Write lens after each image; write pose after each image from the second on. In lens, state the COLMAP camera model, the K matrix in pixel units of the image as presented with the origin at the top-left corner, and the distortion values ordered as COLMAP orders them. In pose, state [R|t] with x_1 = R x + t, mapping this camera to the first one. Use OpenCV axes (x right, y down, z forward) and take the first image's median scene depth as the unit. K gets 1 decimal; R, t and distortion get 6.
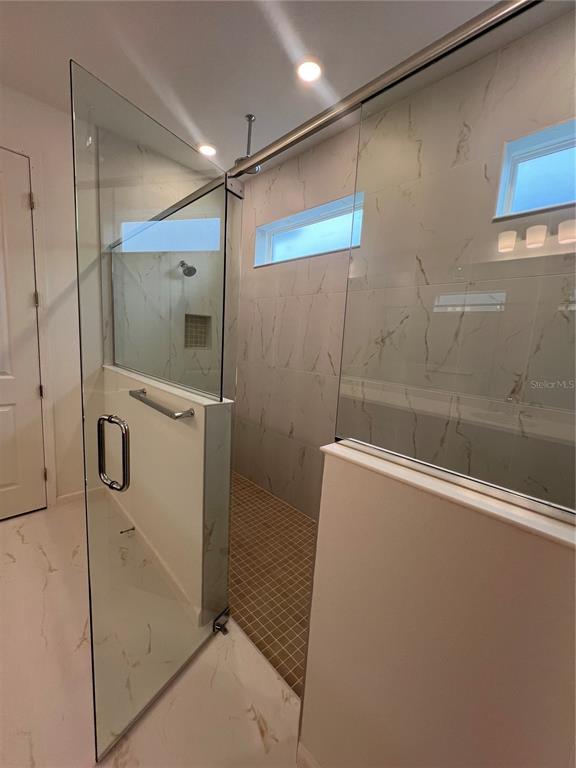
lens RADIAL K [[305.3, 0, 290.2], [0, 305.3, 386.4], [0, 0, 1]] dist [0.001816, -0.000230]
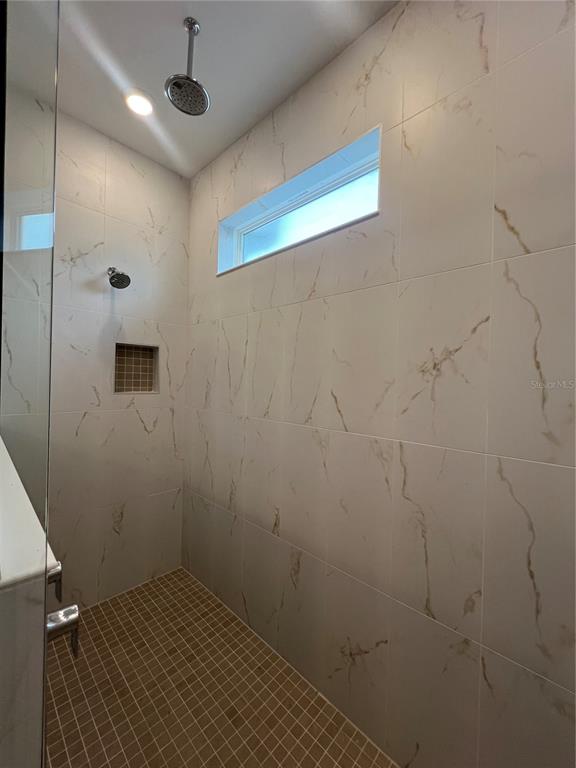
lens RADIAL K [[305.3, 0, 293.4], [0, 305.3, 386.6], [0, 0, 1]] dist [0.001816, -0.000230]
pose [[0.998528, -0.033612, 0.042572, 0.020489], [0.038952, 0.990543, -0.131556, -0.040165], [-0.037748, 0.133020, 0.990394, 0.356125]]
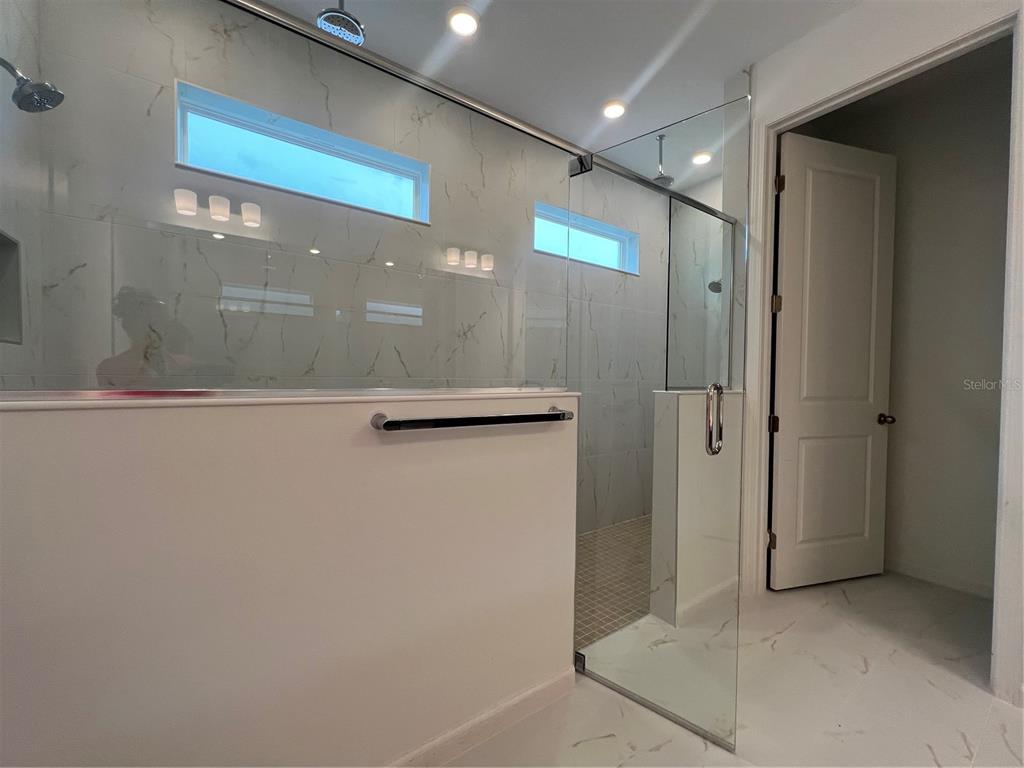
lens RADIAL K [[407.0, 0, 517.9], [0, 407.0, 378.5], [0, 0, 1]] dist [0.001816, -0.000230]
pose [[0.158481, -0.081063, 0.984029, -0.701940], [0.130986, 0.989541, 0.060421, -0.049758], [-0.978635, 0.119318, 0.167442, 0.472845]]
